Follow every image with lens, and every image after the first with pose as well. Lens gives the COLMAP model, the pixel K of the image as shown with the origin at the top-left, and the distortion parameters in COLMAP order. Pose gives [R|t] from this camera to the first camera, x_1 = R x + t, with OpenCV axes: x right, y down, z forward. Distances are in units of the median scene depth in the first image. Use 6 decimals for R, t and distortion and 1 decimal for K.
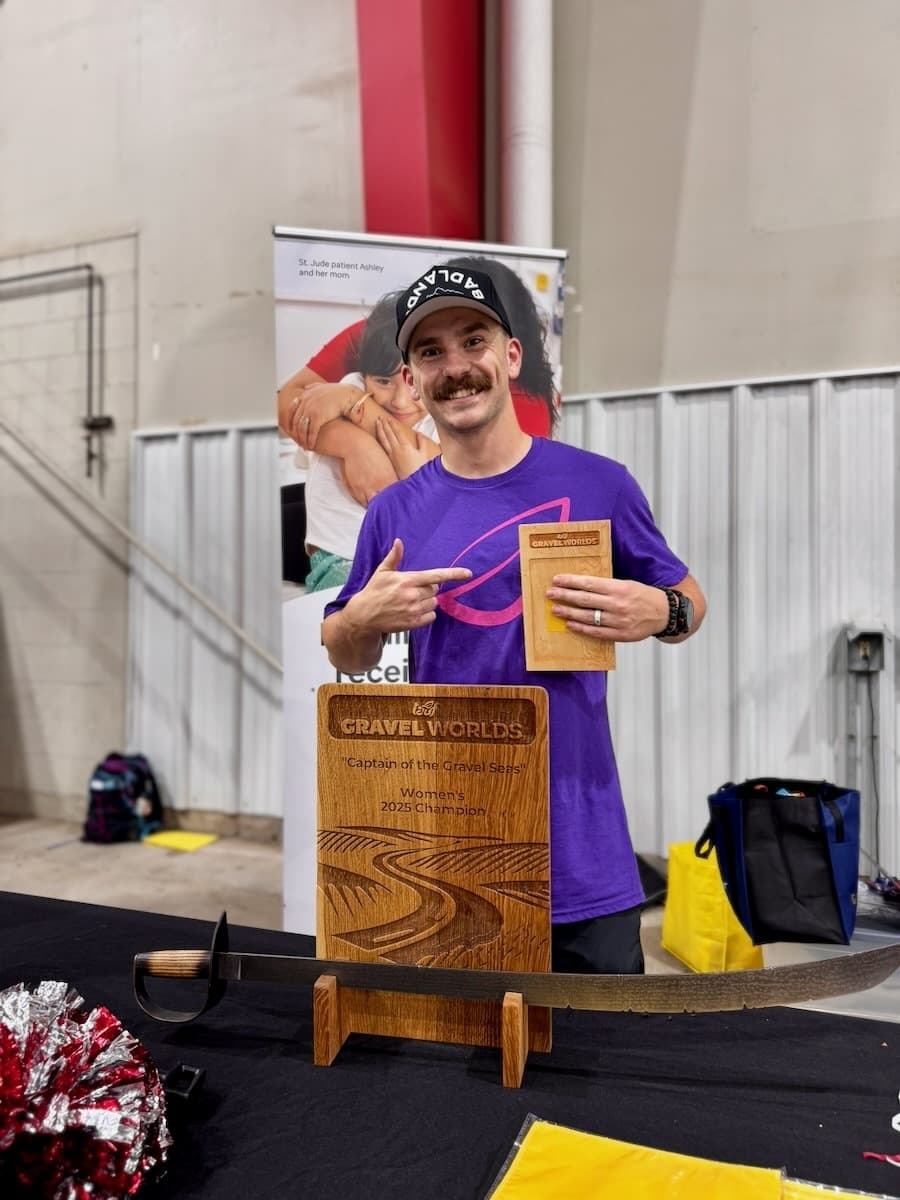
lens RADIAL K [[1022.3, 0, 450.0], [0, 1022.3, 600.0], [0, 0, 1]] dist [-0.015306, -0.010679]
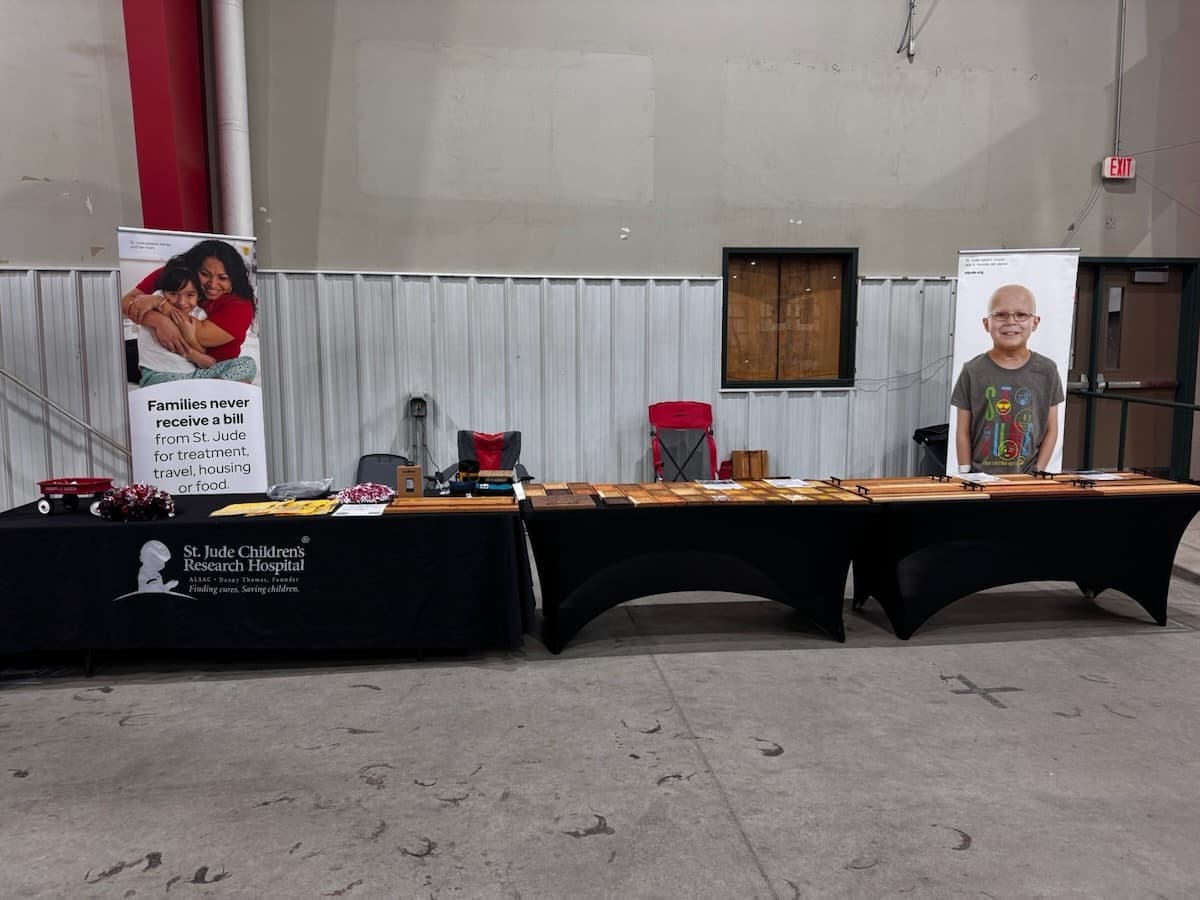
lens RADIAL K [[819.1, 0, 600.7], [0, 819.1, 466.9], [0, 0, 1]] dist [-0.001893, -0.002055]
pose [[0.887189, -0.060415, 0.457434, -0.074551], [0.003267, 0.992189, 0.124704, -0.053510], [-0.461395, -0.109141, 0.880456, -1.046619]]
